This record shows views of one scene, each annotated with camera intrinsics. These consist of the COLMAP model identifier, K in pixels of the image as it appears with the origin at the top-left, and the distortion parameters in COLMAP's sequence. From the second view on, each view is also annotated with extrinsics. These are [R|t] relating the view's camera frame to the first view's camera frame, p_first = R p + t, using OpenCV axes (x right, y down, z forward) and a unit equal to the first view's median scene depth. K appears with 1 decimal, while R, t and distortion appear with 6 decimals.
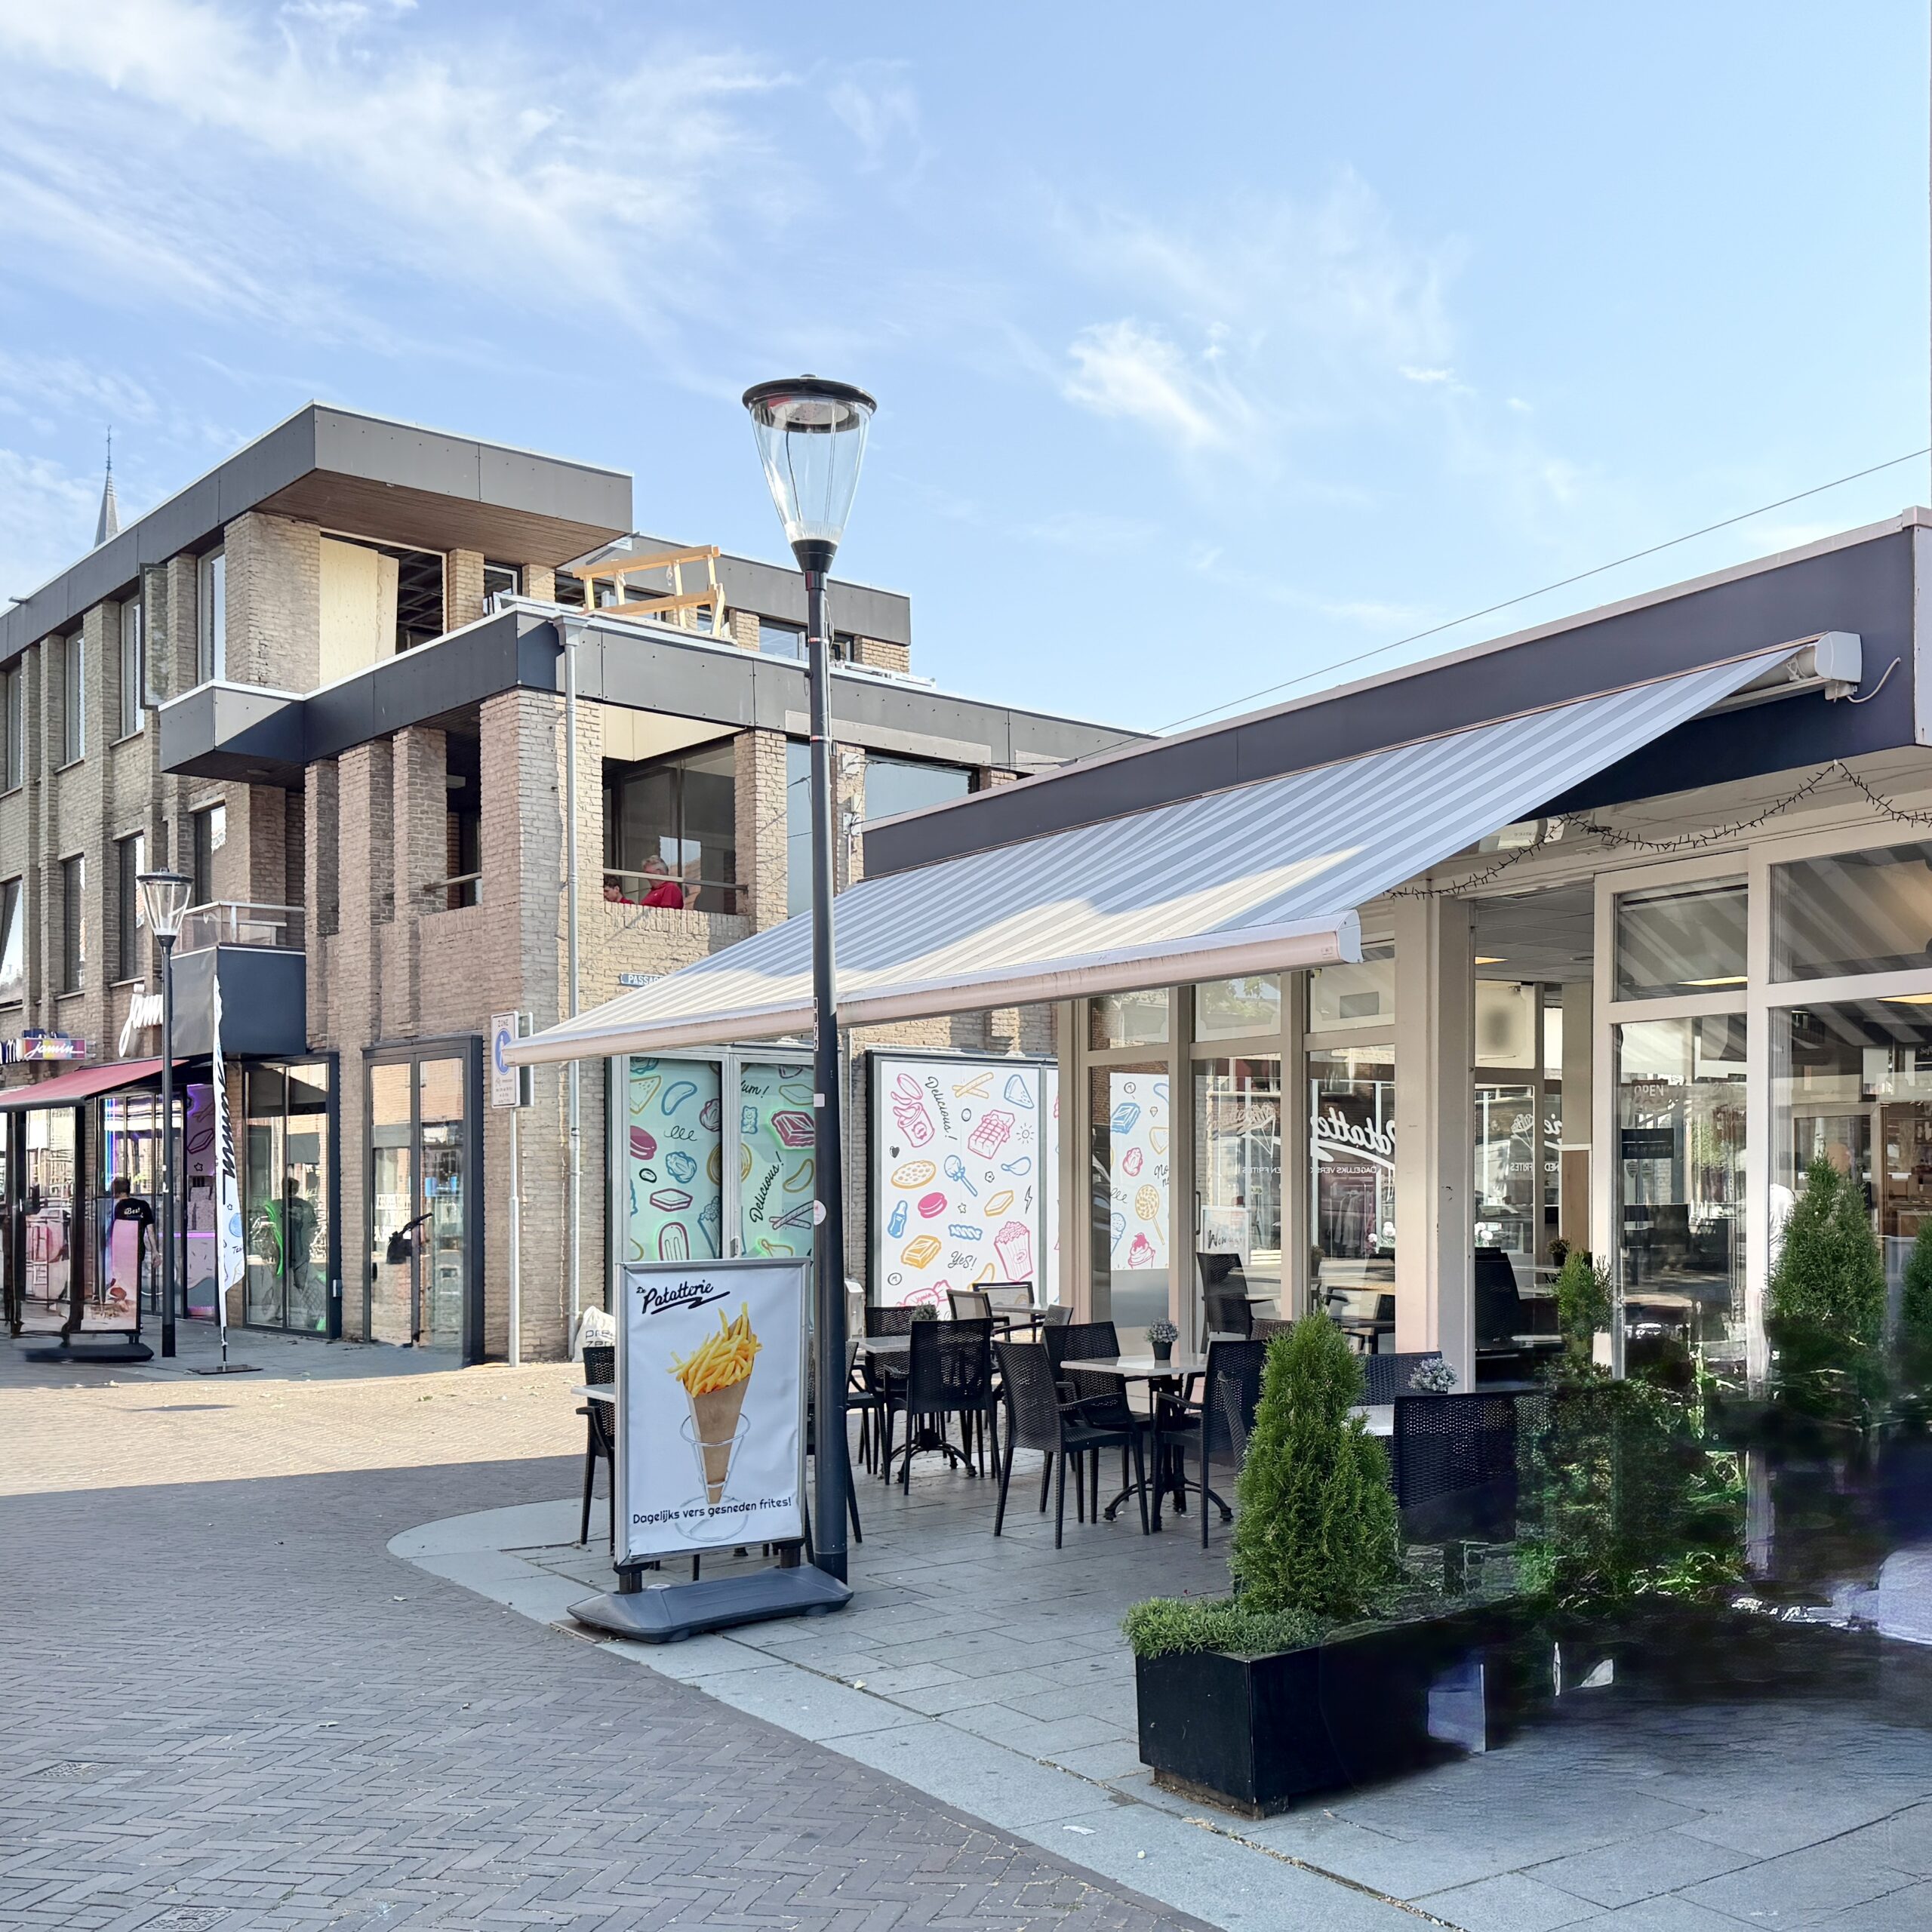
lens RADIAL K [[2198.5, 0, 1194.8], [0, 2198.5, 1167.1], [0, 0, 1]] dist [0.166320, -0.005869]
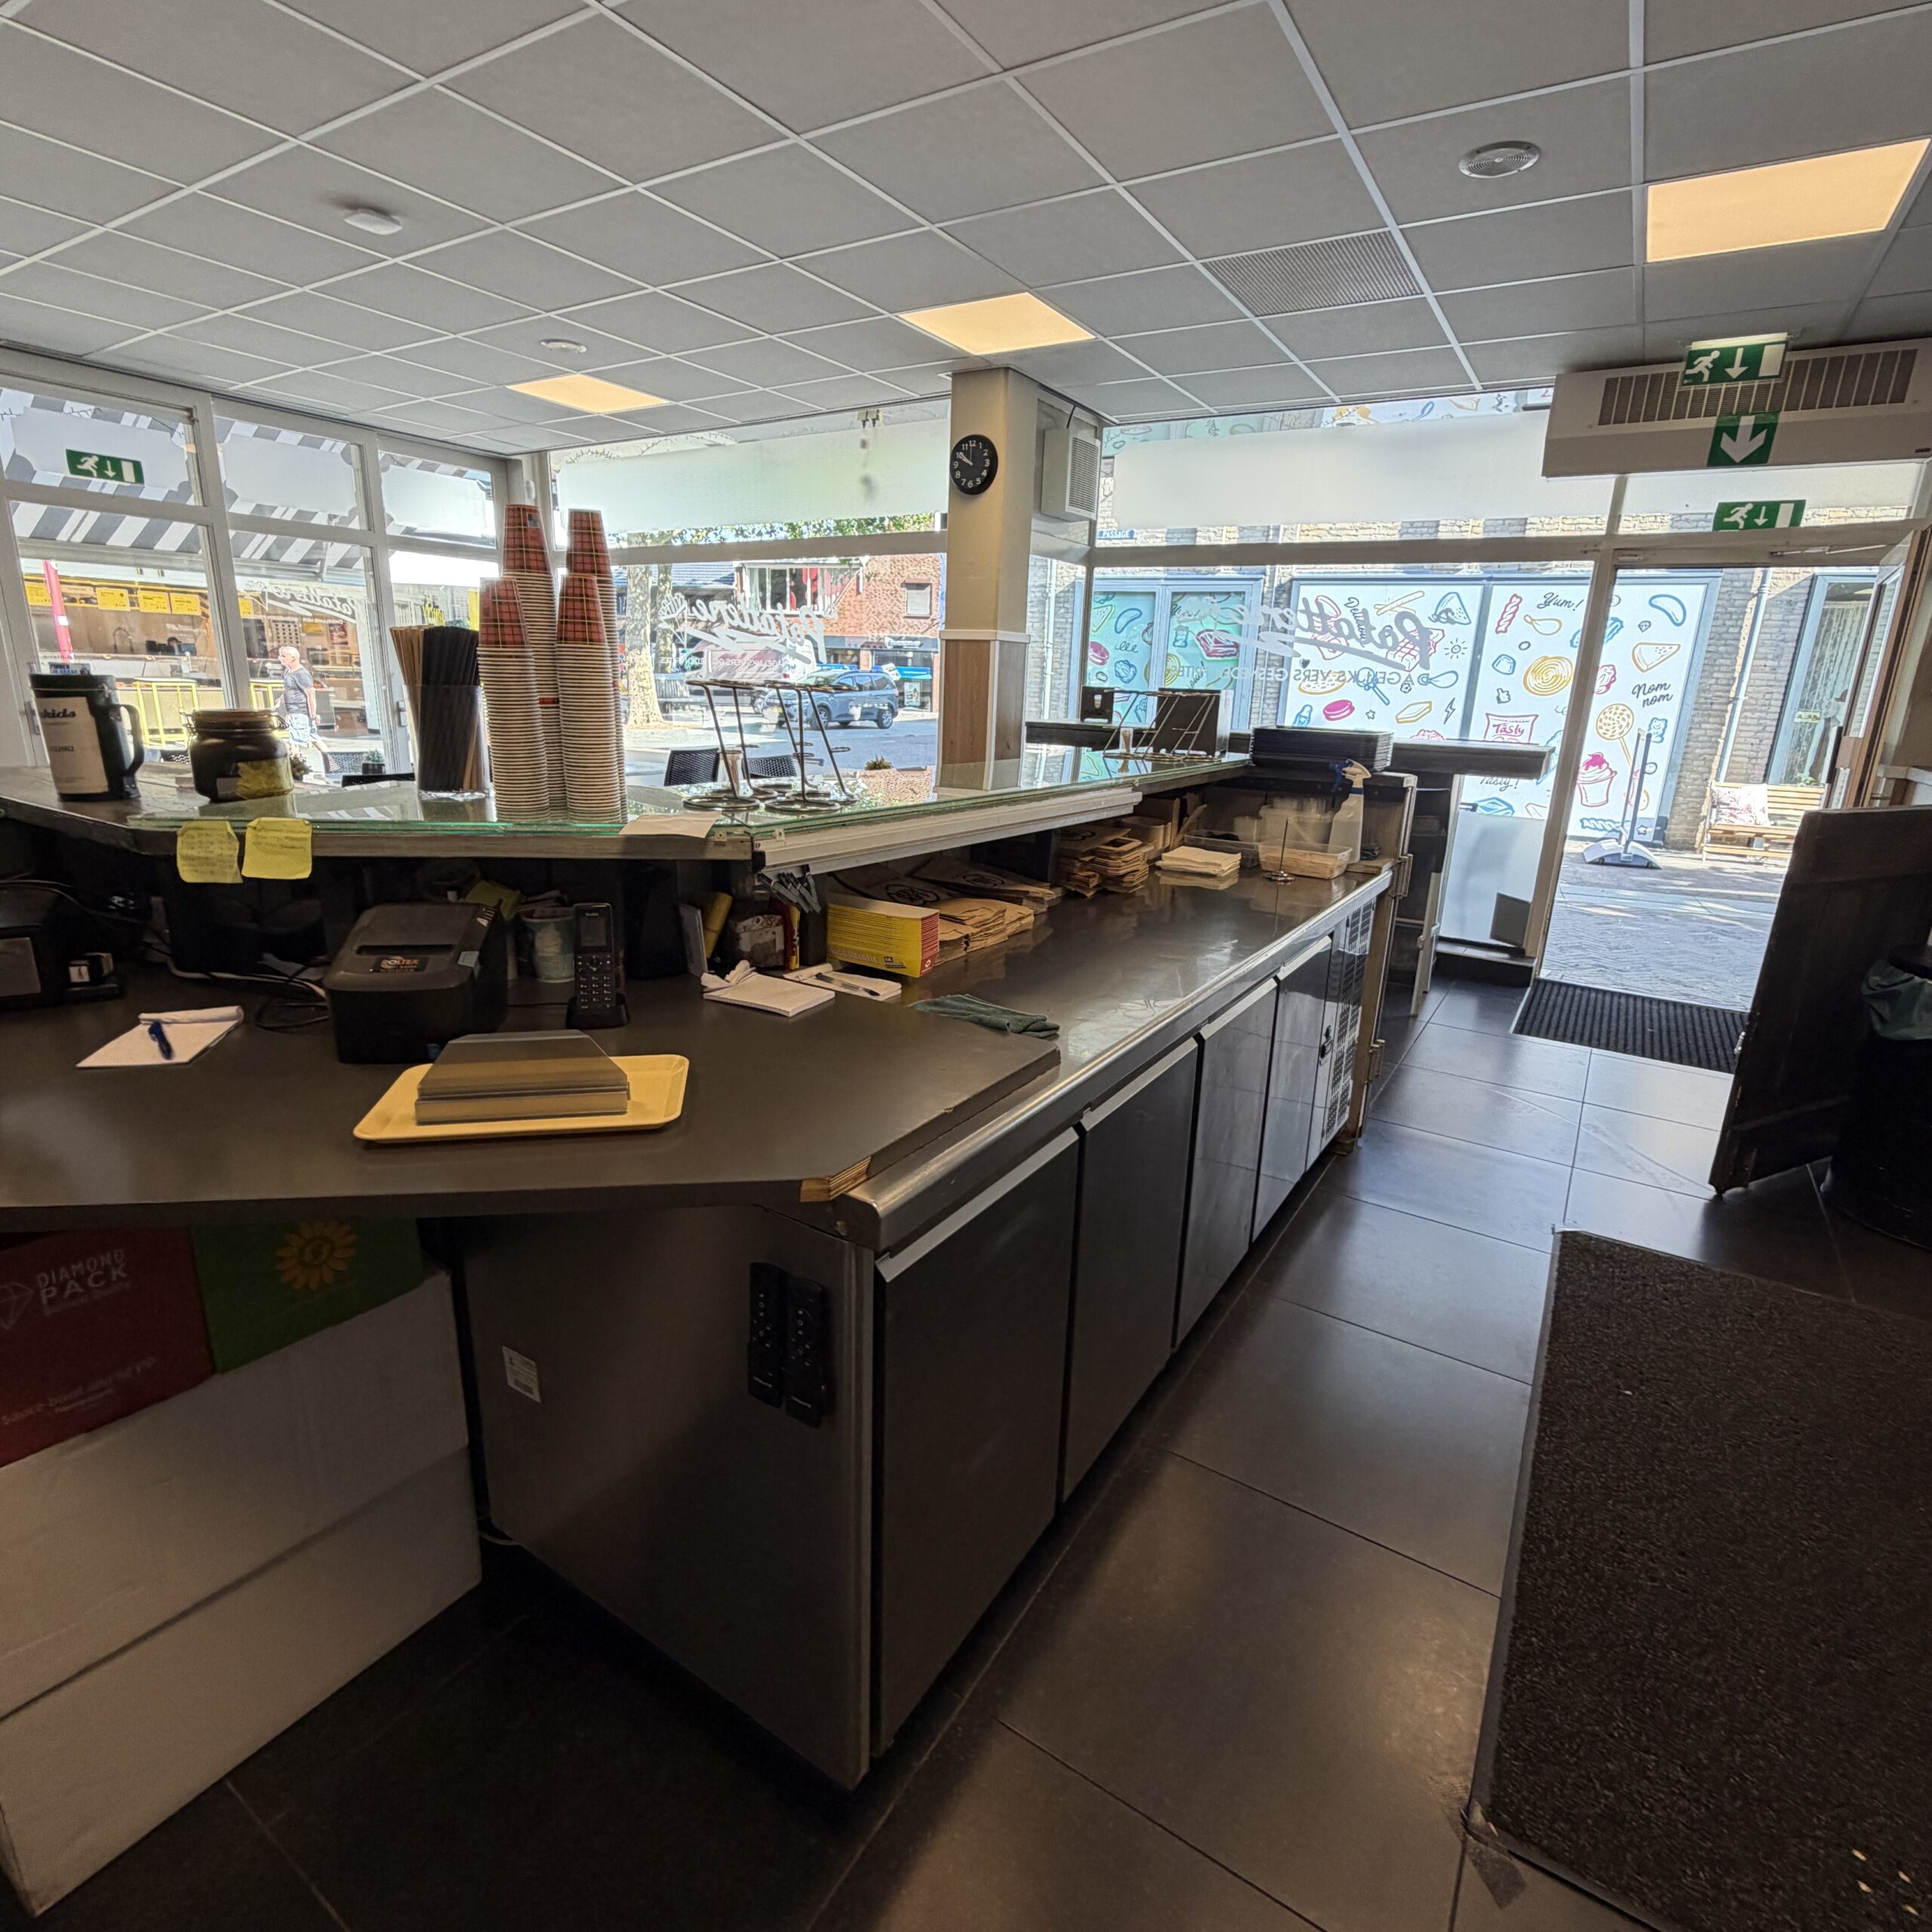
lens RADIAL K [[1028.8, 0, 967.3], [0, 1028.8, 956.6], [0, 0, 1]] dist [0.001012, -0.000109]
pose [[0.377518, 0.260419, -0.888629, 0.382547], [-0.027211, 0.962346, 0.270462, 0.000282], [0.925602, -0.077923, 0.370389, 0.675246]]
